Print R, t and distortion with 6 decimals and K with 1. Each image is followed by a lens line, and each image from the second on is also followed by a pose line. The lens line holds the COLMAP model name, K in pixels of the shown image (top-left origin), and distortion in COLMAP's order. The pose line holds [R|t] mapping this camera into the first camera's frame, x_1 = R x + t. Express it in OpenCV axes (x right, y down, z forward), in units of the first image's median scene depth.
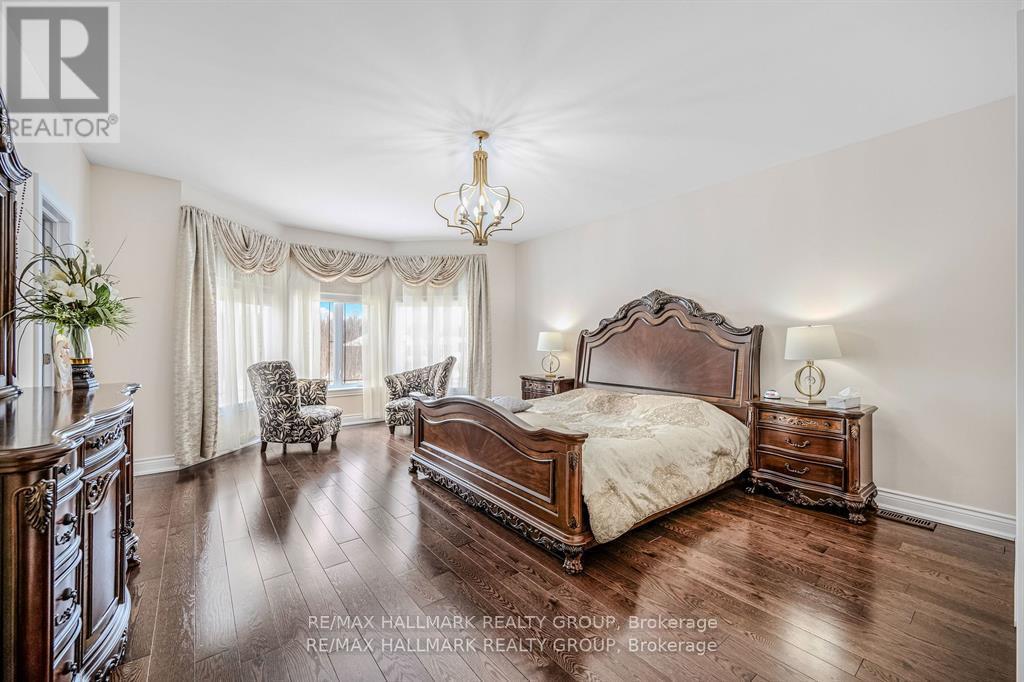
lens RADIAL K [[398.4, 0, 513.4], [0, 398.4, 339.1], [0, 0, 1]] dist [0.000543, 0.000515]
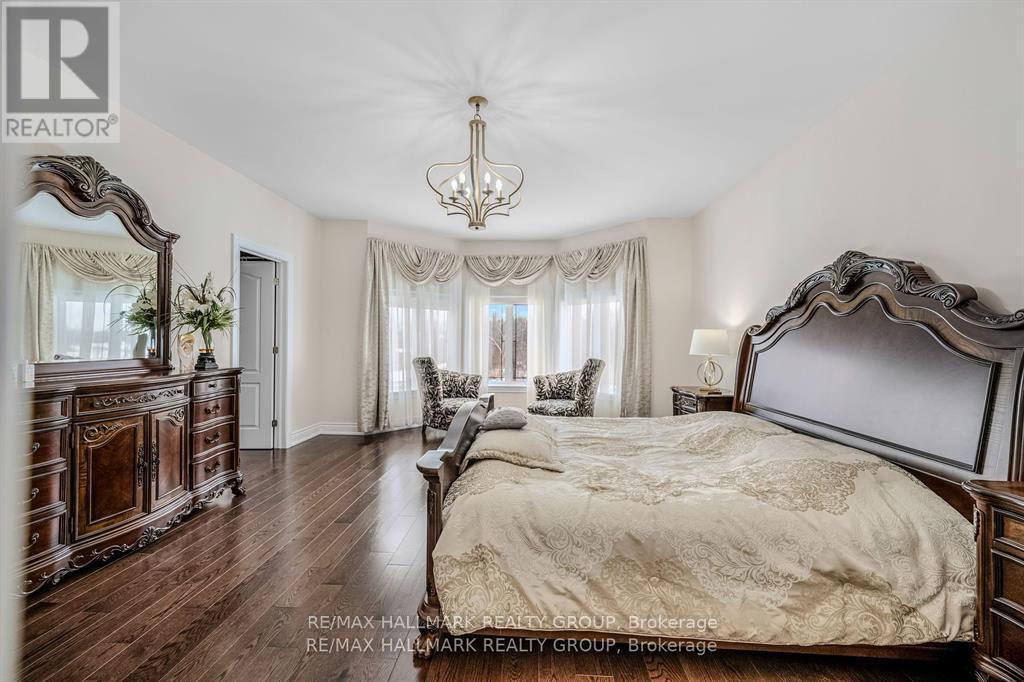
lens RADIAL K [[398.4, 0, 513.7], [0, 398.4, 339.2], [0, 0, 1]] dist [0.000543, 0.000515]
pose [[0.763376, 0.002739, -0.645949, 0.349562], [-0.004027, 0.999992, -0.000519, 0.002082], [0.645942, 0.002997, 0.763381, 0.254995]]
